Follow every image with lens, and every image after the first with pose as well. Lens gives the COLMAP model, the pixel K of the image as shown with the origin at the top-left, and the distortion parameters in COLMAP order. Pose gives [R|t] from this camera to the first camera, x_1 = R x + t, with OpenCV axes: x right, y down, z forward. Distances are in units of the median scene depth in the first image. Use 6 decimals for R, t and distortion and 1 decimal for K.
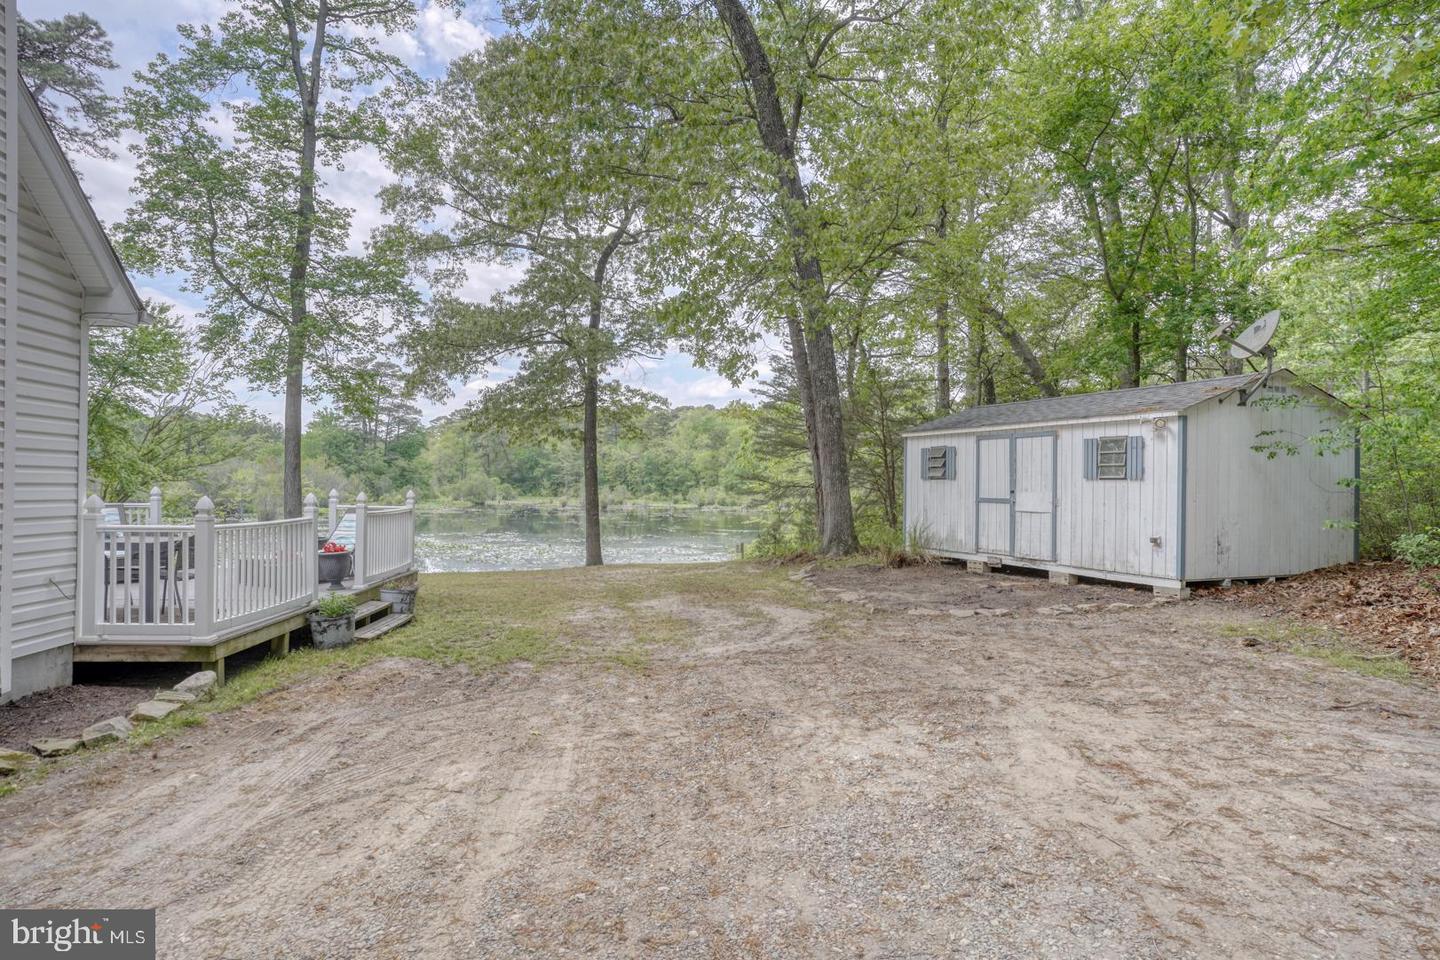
lens RADIAL K [[851.1, 0, 718.9], [0, 851.1, 481.0], [0, 0, 1]] dist [-0.007462, -0.001115]
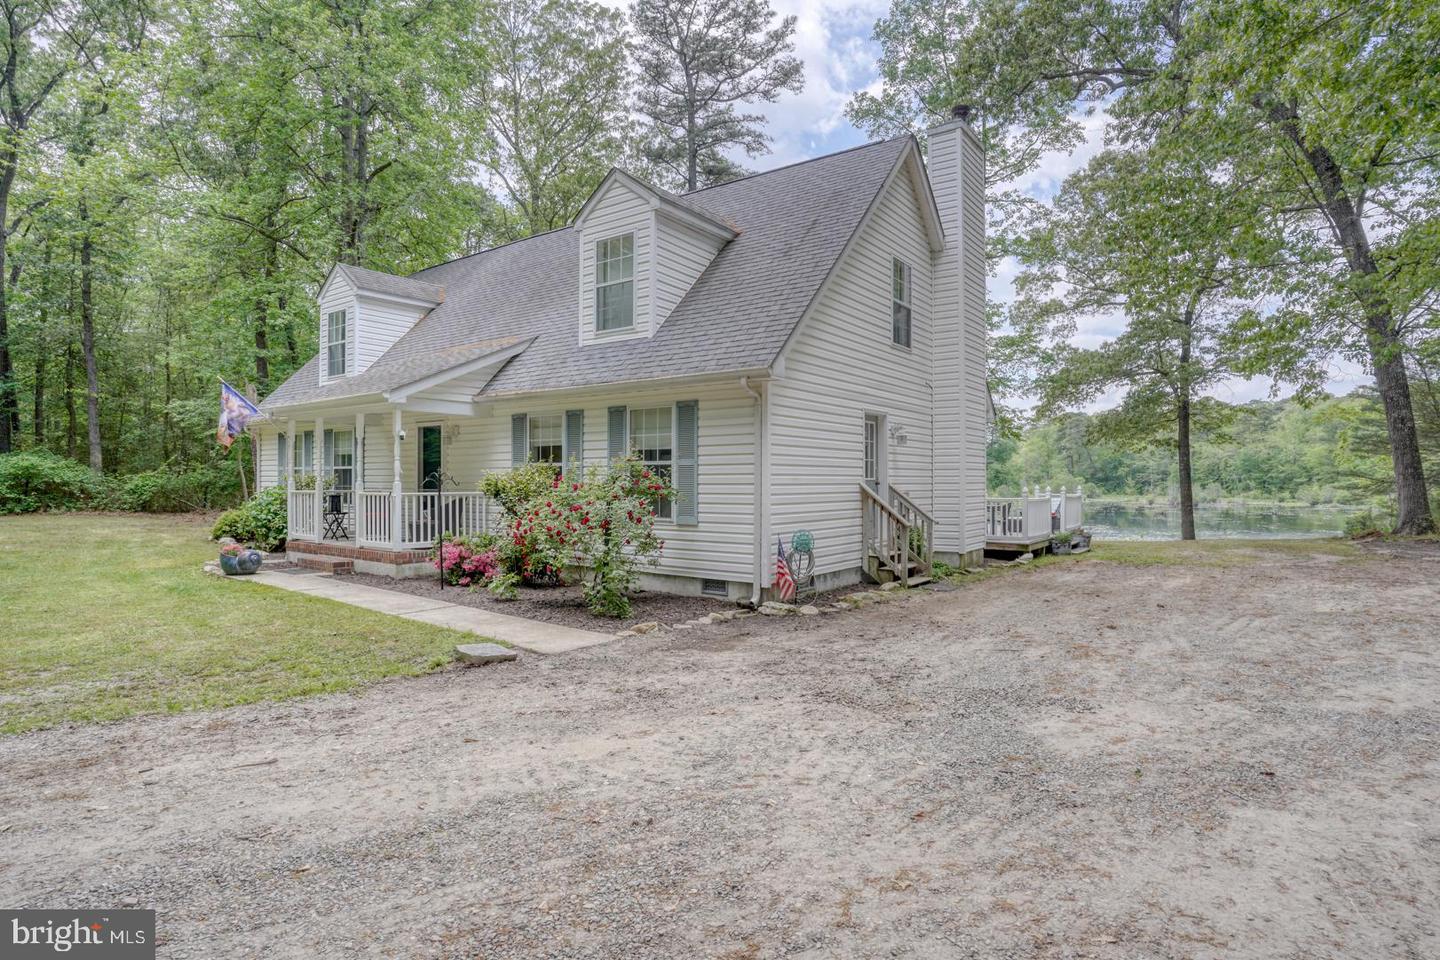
lens RADIAL K [[783.9, 0, 717.8], [0, 783.9, 472.9], [0, 0, 1]] dist [-0.029682, 0.003994]
pose [[0.774661, -0.017973, -0.632122, 0.038998], [0.011067, 0.999828, -0.014865, 0.000096], [0.632280, 0.004519, 0.774726, -0.321856]]
